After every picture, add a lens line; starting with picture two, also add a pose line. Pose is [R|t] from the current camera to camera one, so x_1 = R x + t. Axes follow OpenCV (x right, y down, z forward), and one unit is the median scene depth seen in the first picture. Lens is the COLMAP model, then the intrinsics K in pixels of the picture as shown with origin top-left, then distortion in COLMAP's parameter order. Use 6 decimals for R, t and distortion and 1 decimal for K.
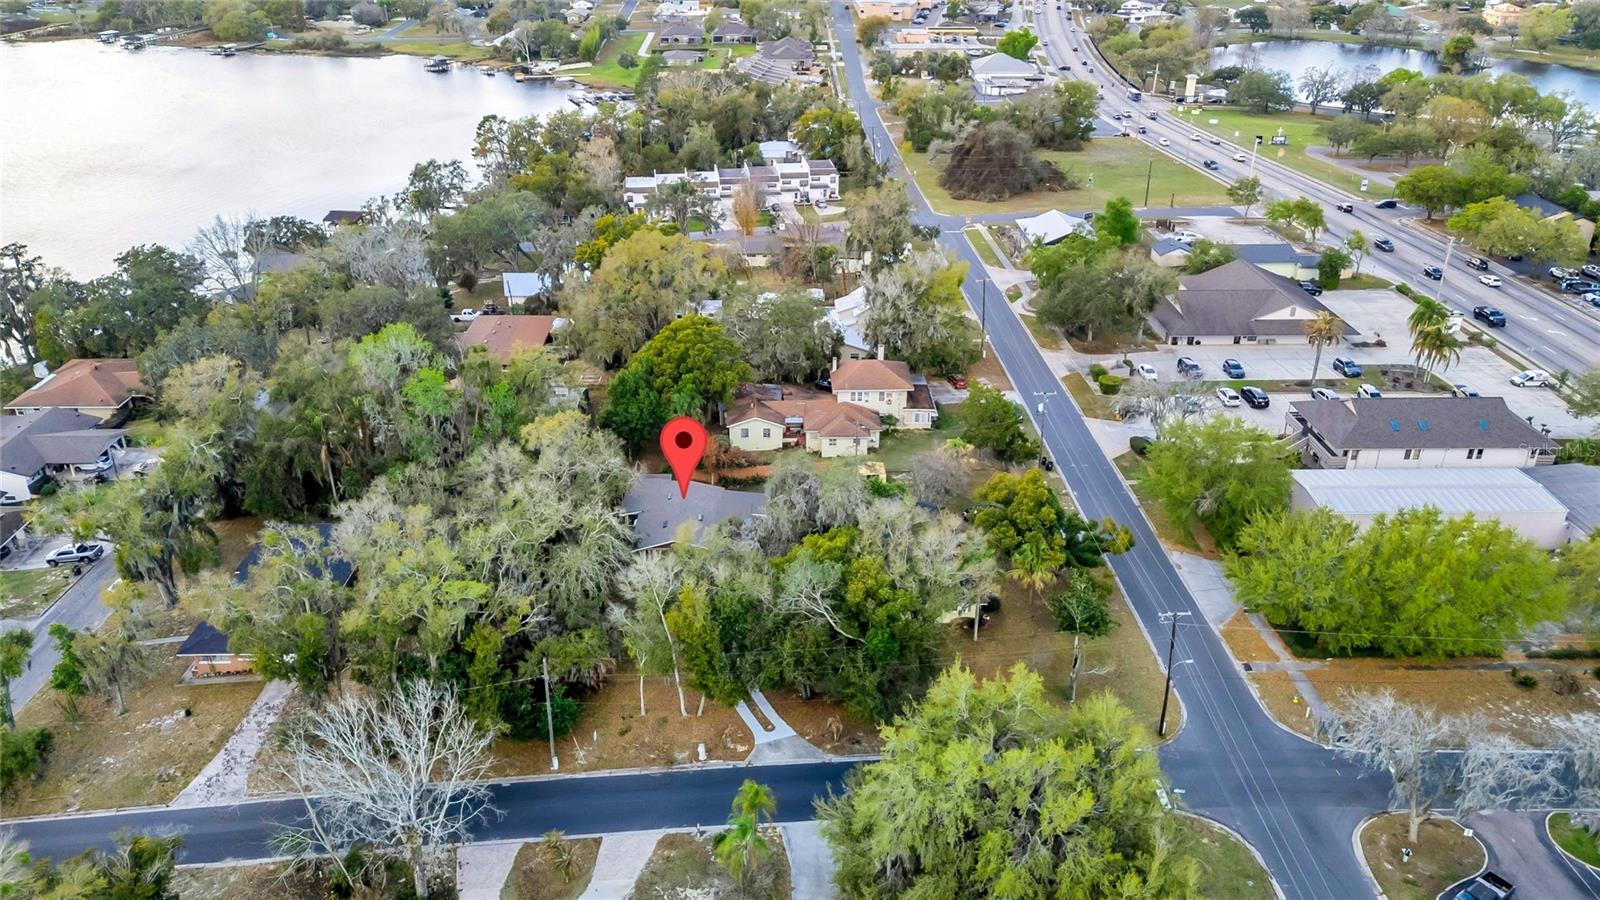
lens RADIAL K [[1180.4, 0, 803.2], [0, 1180.4, 449.2], [0, 0, 1]] dist [0.073099, -0.072731]
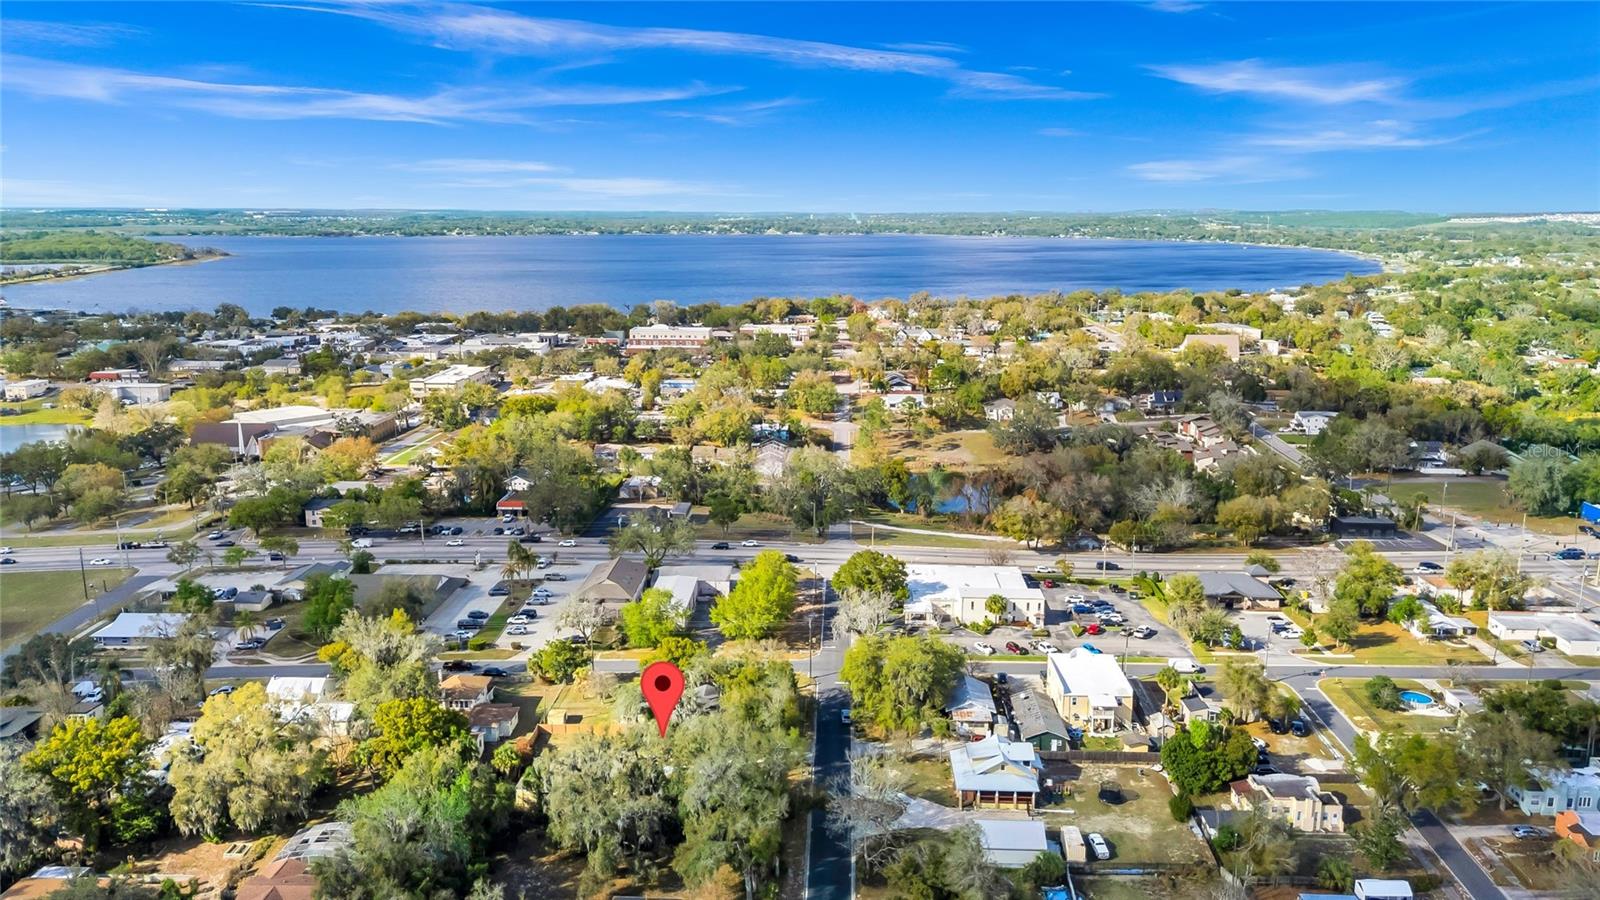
lens RADIAL K [[1180.4, 0, 803.2], [0, 1180.4, 449.2], [0, 0, 1]] dist [0.073099, -0.072731]
pose [[0.060876, -0.211964, 0.975380, -1.161427], [0.431650, 0.886682, 0.165749, -0.345112], [-0.899985, 0.410932, 0.145472, 0.247766]]
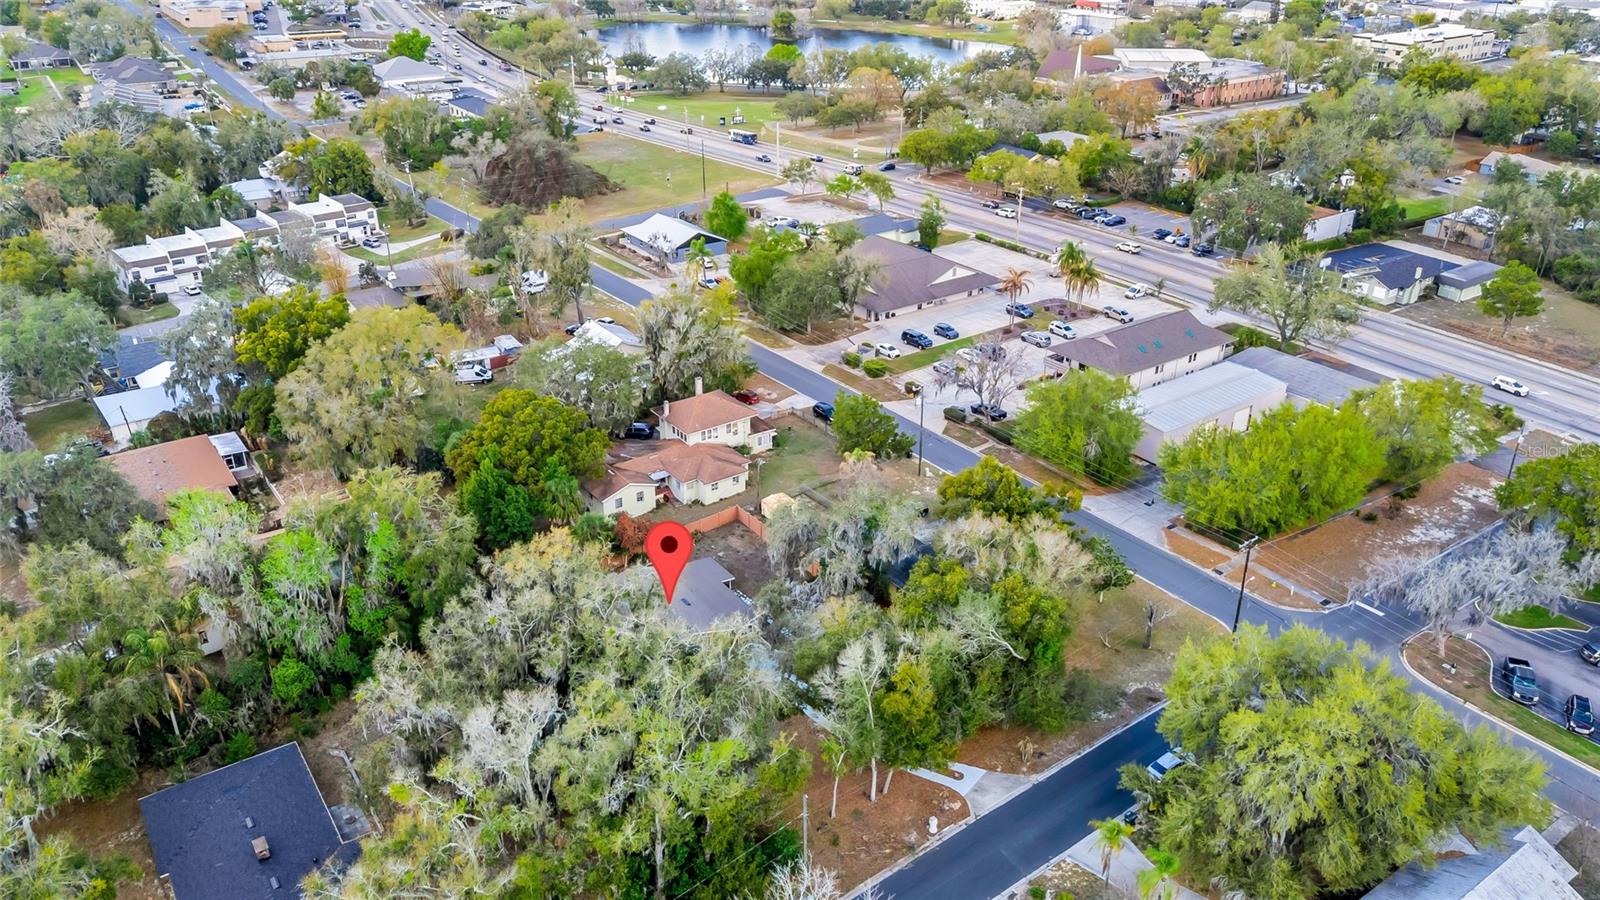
lens RADIAL K [[1180.4, 0, 803.2], [0, 1180.4, 449.2], [0, 0, 1]] dist [0.073099, -0.072731]
pose [[0.827812, -0.249735, 0.502354, -0.328613], [0.243693, 0.966632, 0.078969, -0.079179], [-0.505313, 0.057049, 0.861048, 0.118348]]
